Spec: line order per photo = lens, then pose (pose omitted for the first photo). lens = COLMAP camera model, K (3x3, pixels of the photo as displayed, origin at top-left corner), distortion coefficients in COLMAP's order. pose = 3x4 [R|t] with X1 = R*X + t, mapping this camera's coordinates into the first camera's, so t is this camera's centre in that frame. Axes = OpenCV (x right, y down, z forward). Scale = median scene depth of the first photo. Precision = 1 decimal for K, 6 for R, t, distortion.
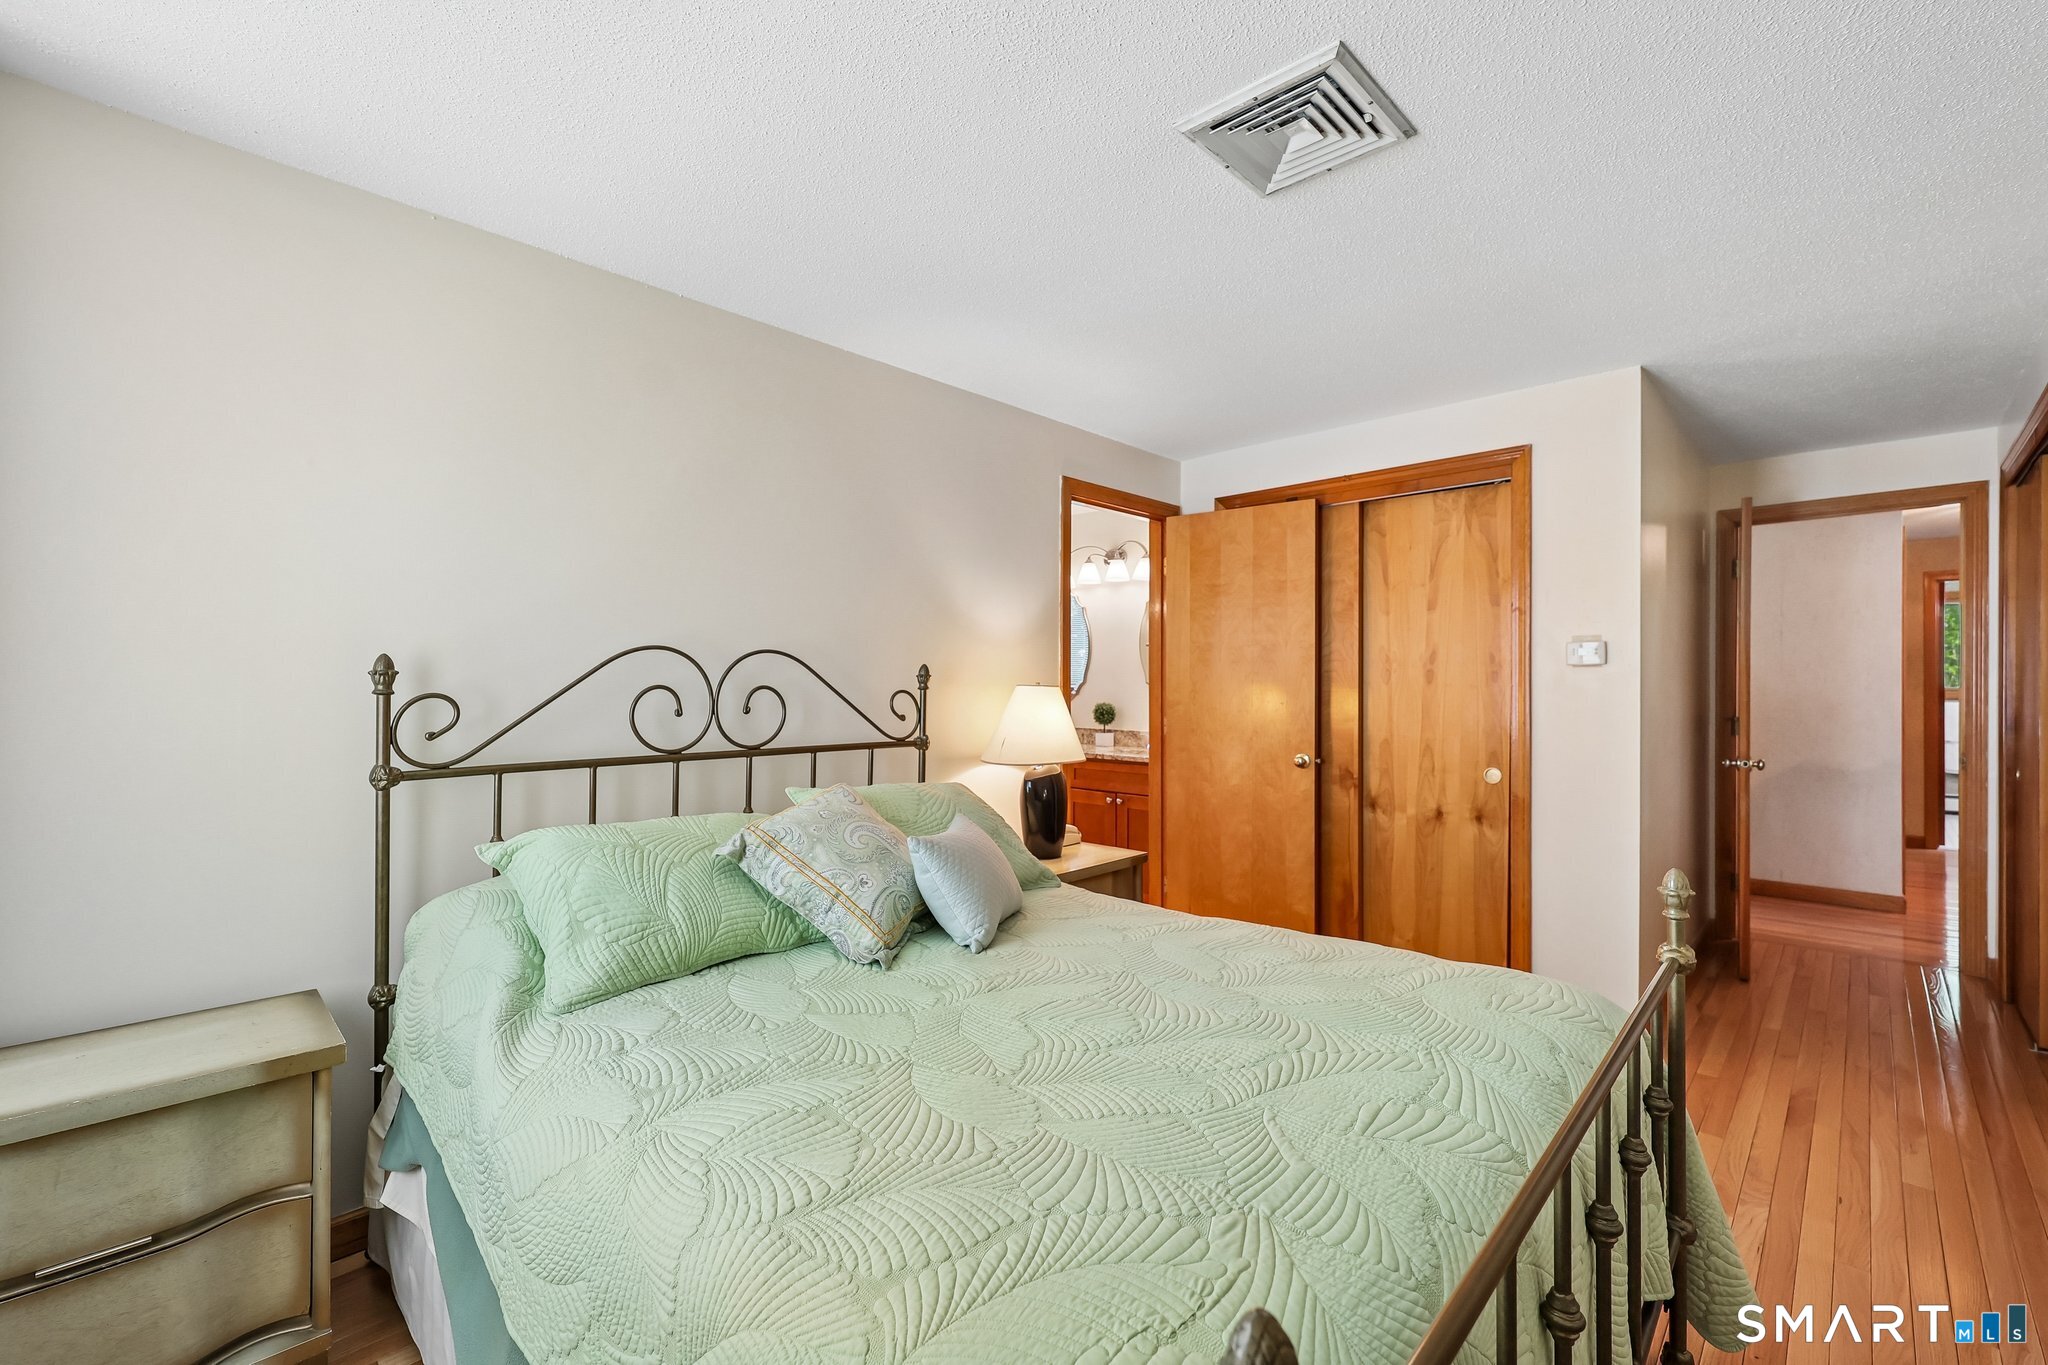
lens RADIAL K [[828.2, 0, 1025.1], [0, 828.2, 677.6], [0, 0, 1]] dist [-0.002722, -0.000724]
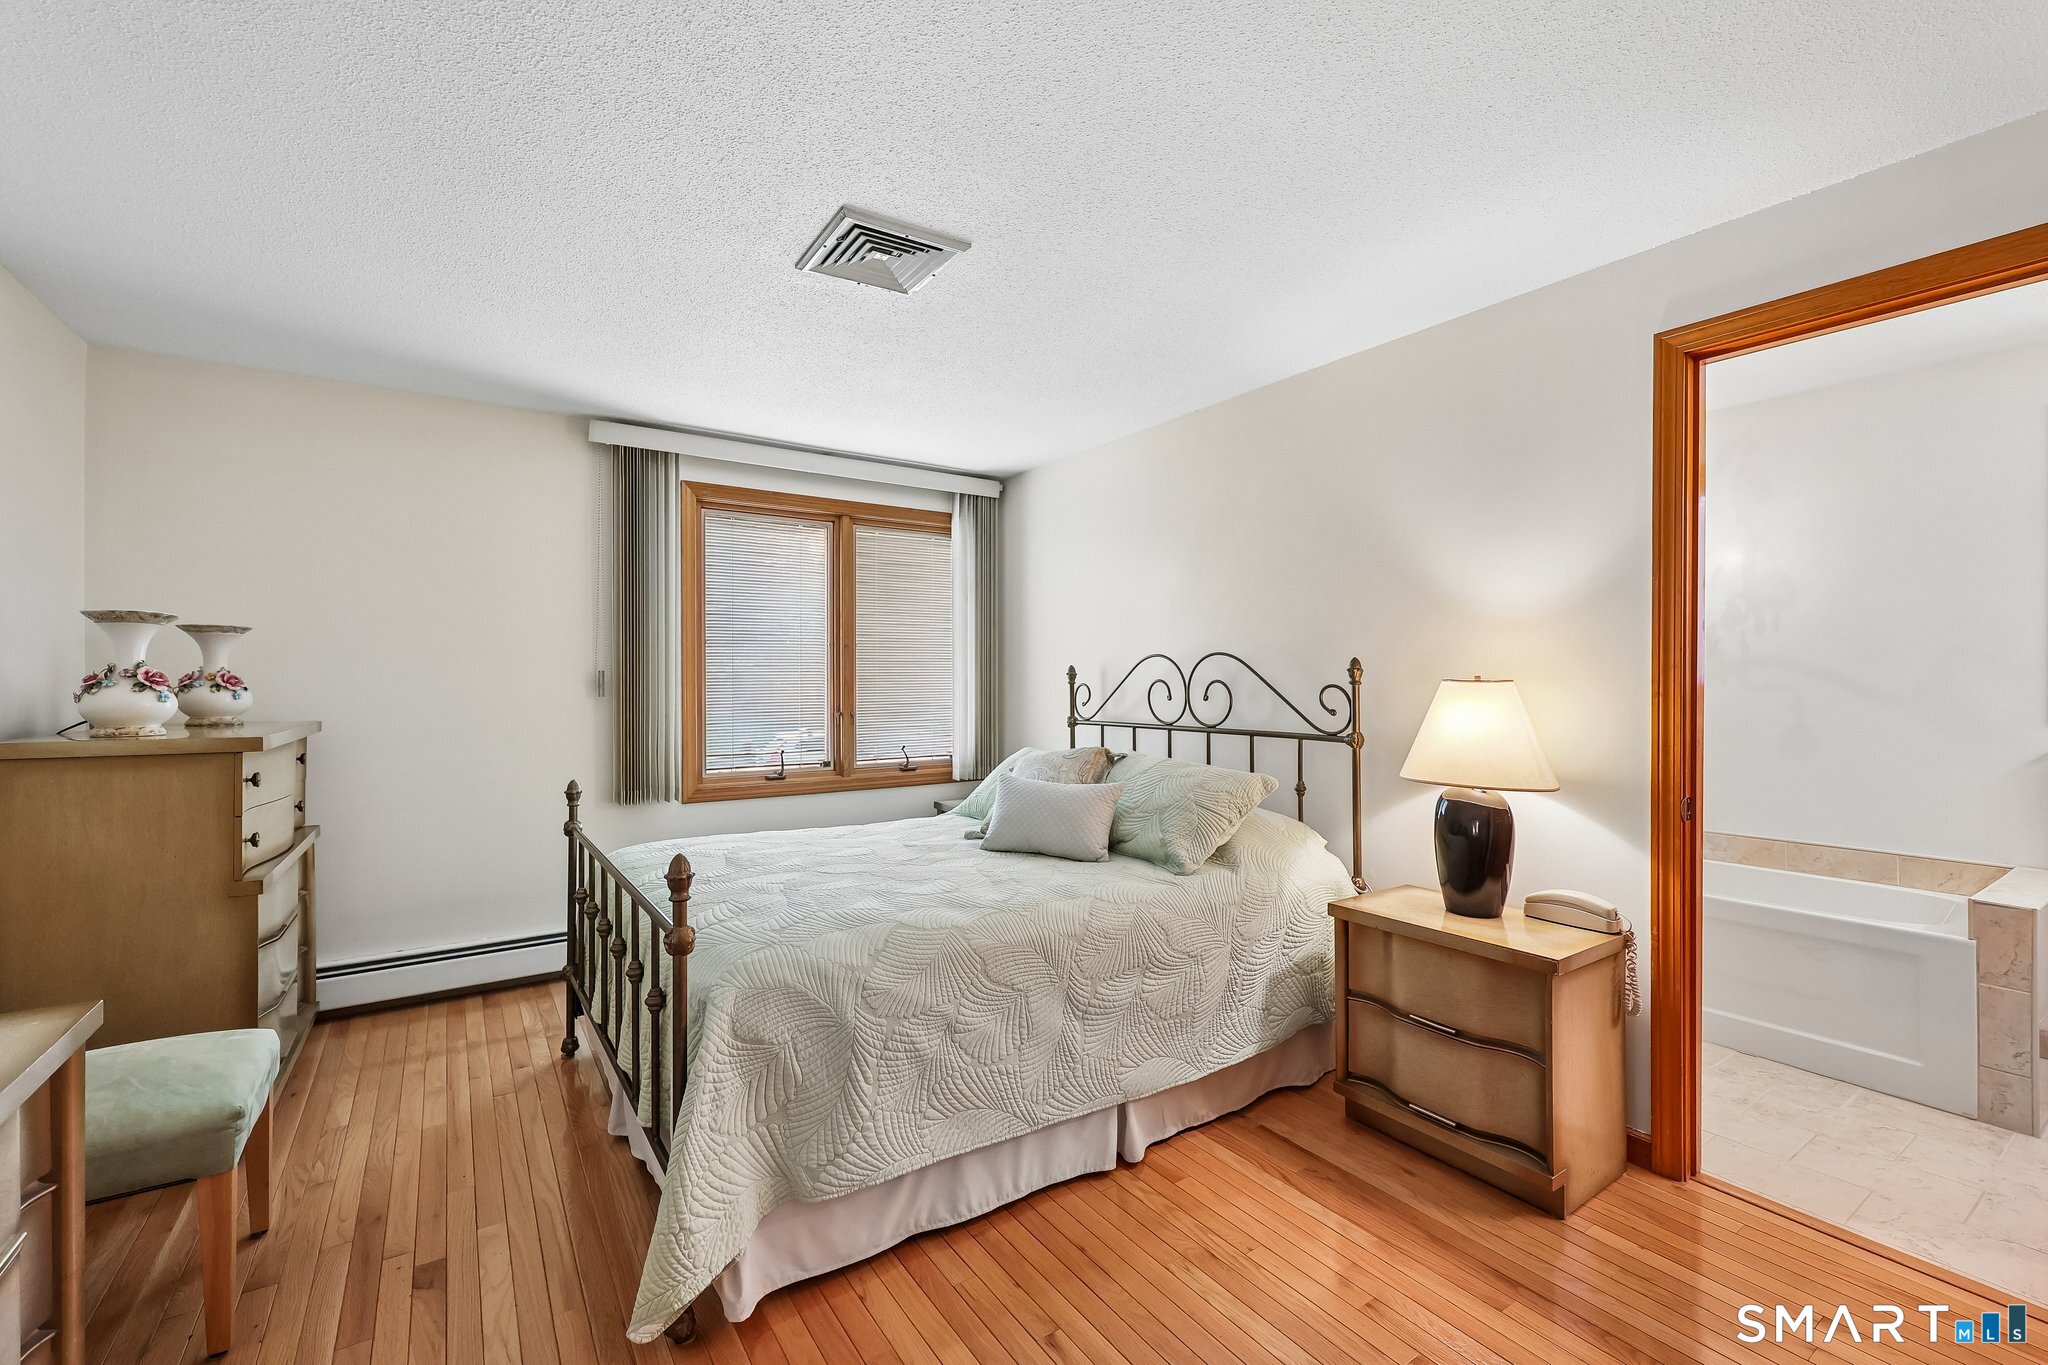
lens RADIAL K [[828.2, 0, 1025.1], [0, 828.2, 677.6], [0, 0, 1]] dist [-0.002722, -0.000724]
pose [[-0.172389, -0.003807, -0.985022, 0.930165], [0.006382, 0.999967, -0.004982, 0.009971], [0.985008, -0.007145, -0.172359, 0.845279]]
